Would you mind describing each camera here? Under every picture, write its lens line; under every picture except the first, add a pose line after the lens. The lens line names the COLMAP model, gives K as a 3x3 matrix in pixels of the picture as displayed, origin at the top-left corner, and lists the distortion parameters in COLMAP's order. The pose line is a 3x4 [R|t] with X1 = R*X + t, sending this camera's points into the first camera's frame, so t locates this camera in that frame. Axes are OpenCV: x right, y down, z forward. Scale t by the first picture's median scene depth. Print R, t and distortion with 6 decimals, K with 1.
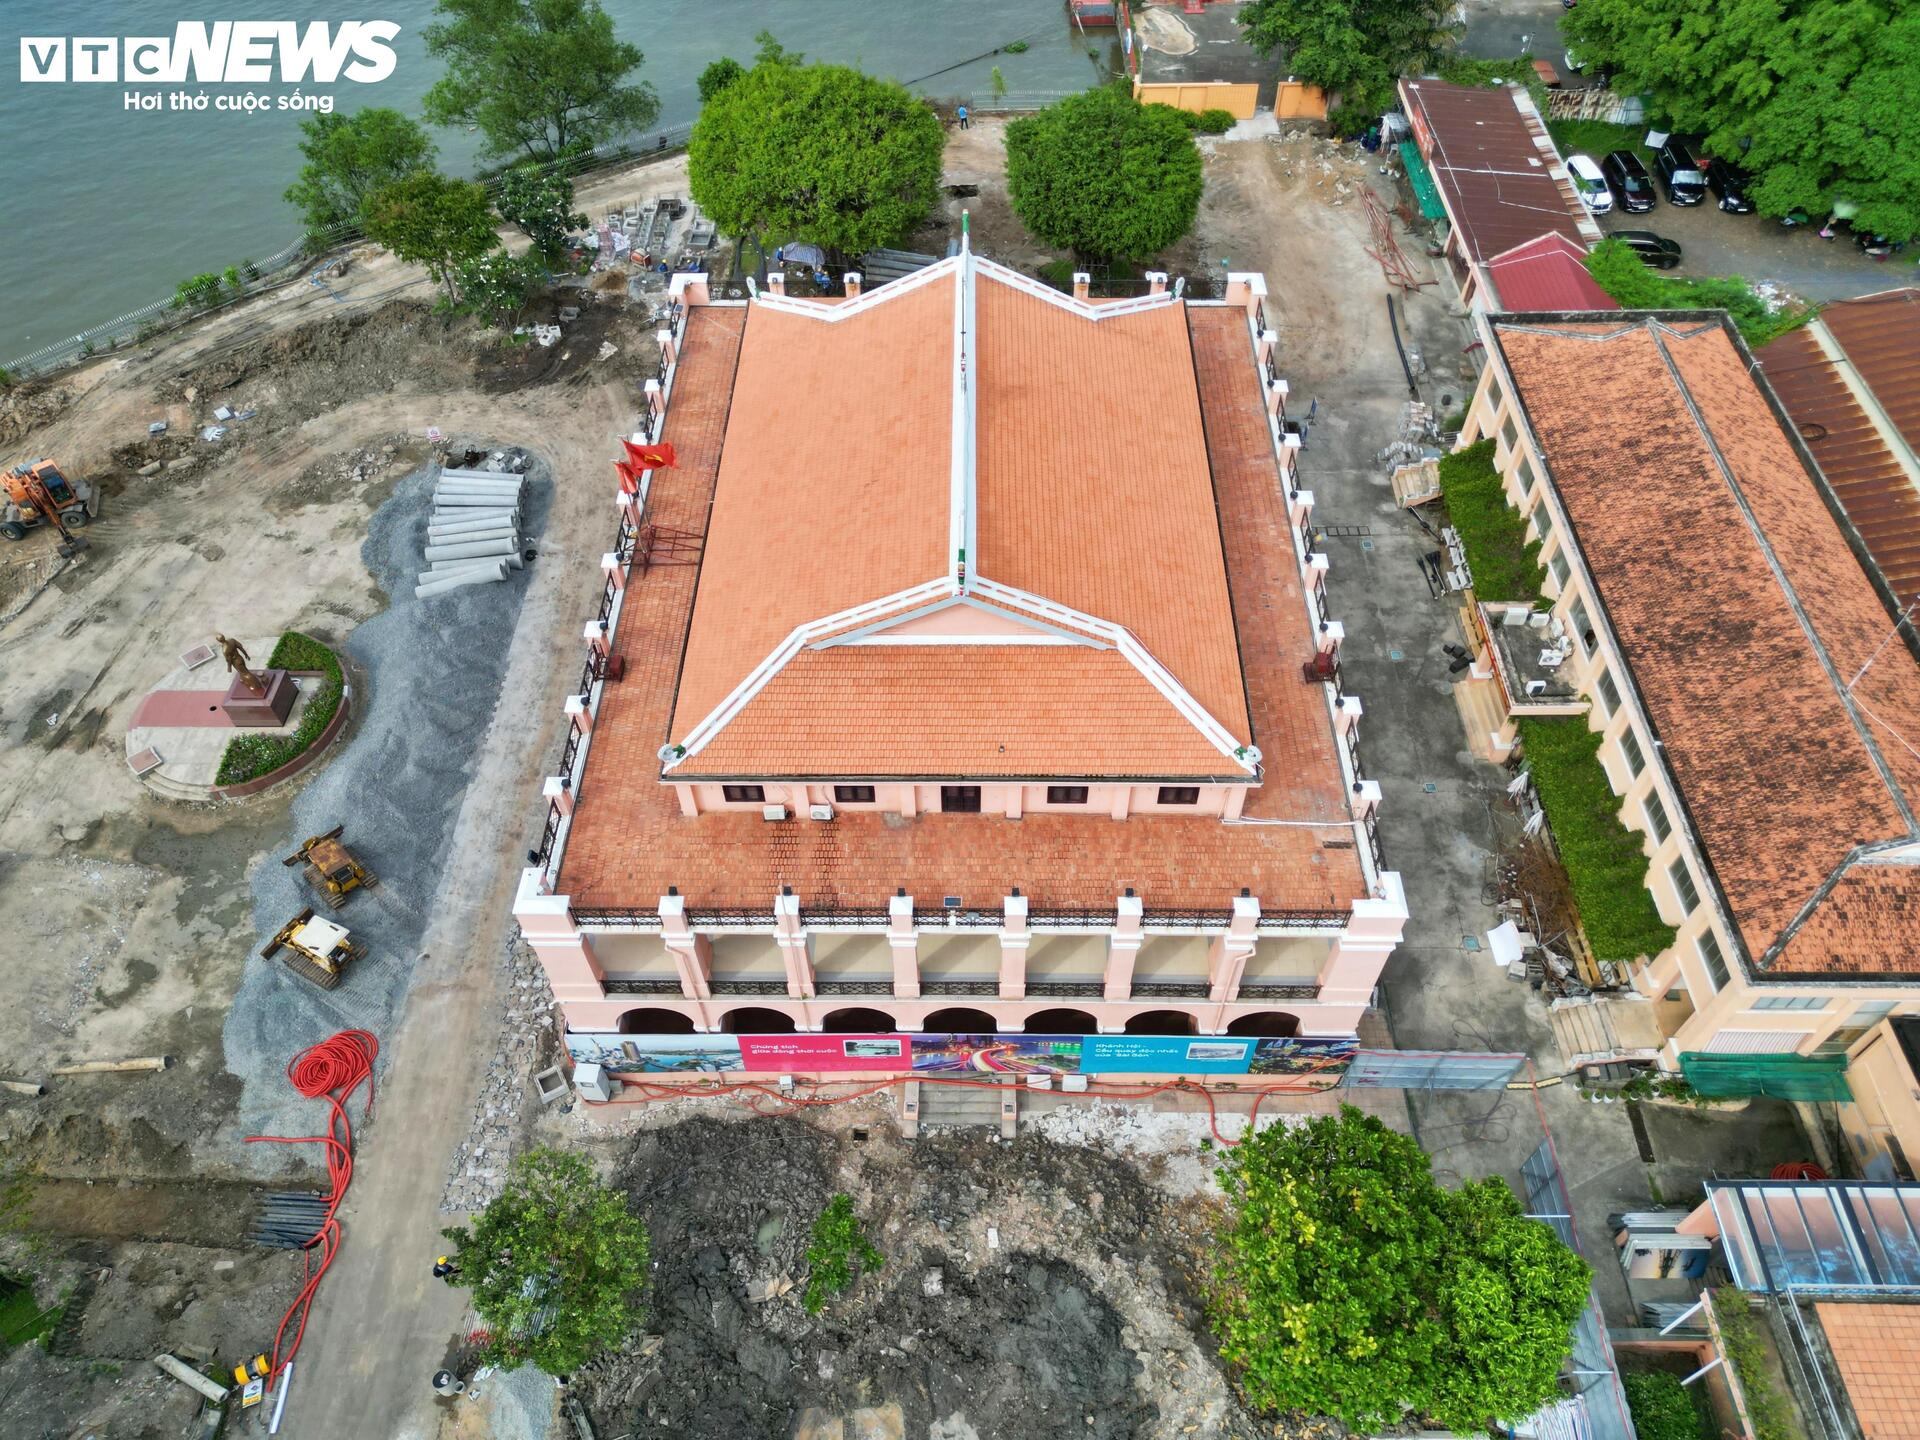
lens RADIAL K [[1346.1, 0, 968.5], [0, 1346.1, 726.1], [0, 0, 1]] dist [0.057767, -0.056195]
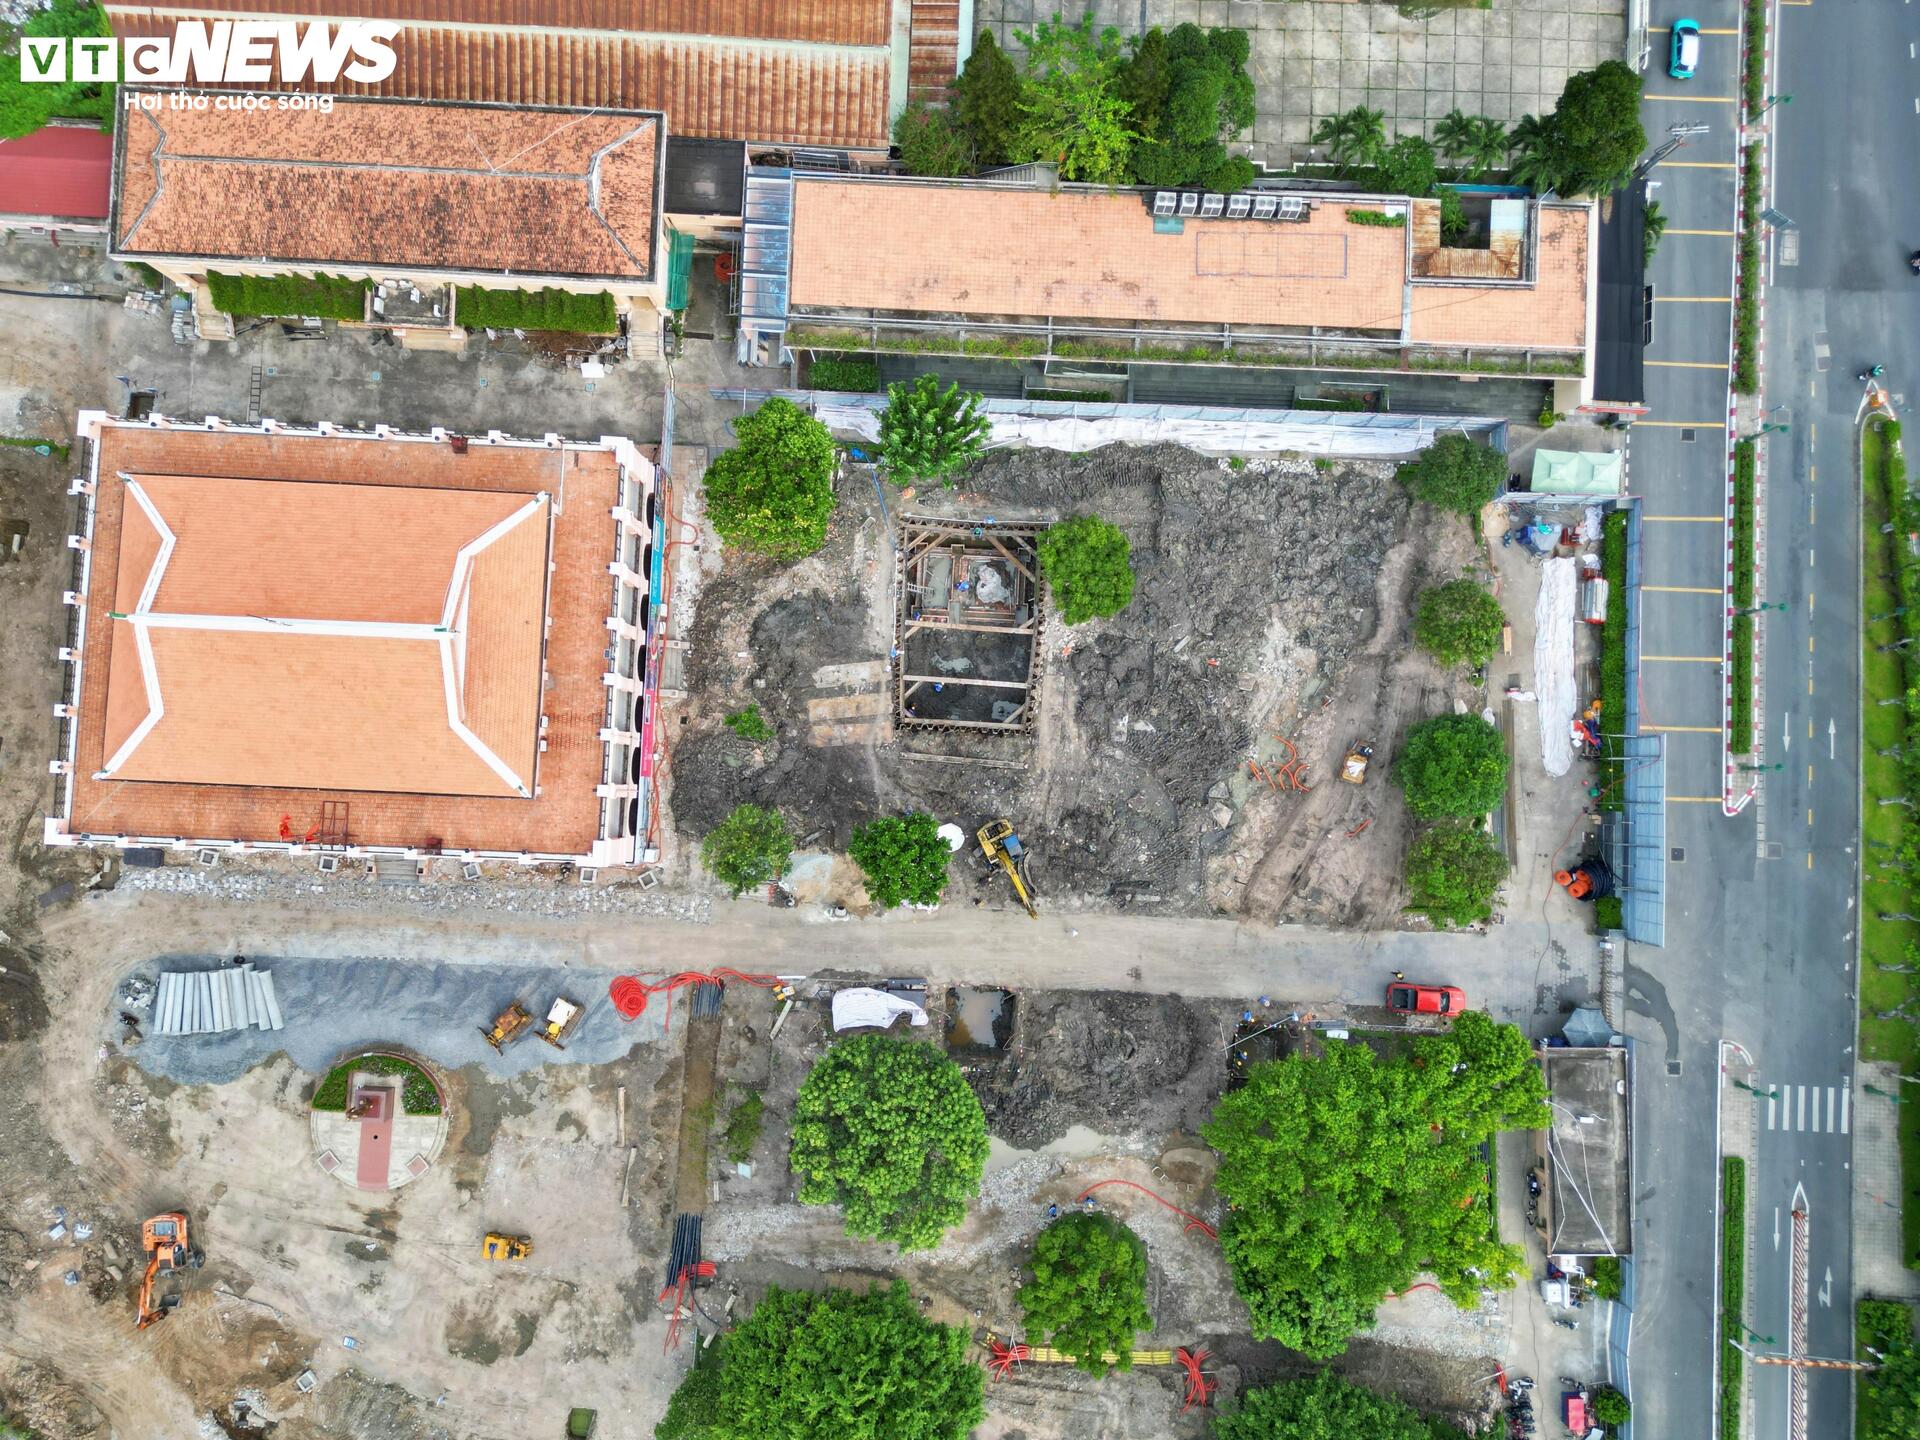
lens RADIAL K [[1346.1, 0, 968.5], [0, 1346.1, 726.1], [0, 0, 1]] dist [0.057767, -0.056195]
pose [[0.036565, -0.997768, 0.055883, -0.176361], [0.764597, 0.063940, 0.641329, -0.622183], [-0.643470, 0.019278, 0.765229, -0.754761]]
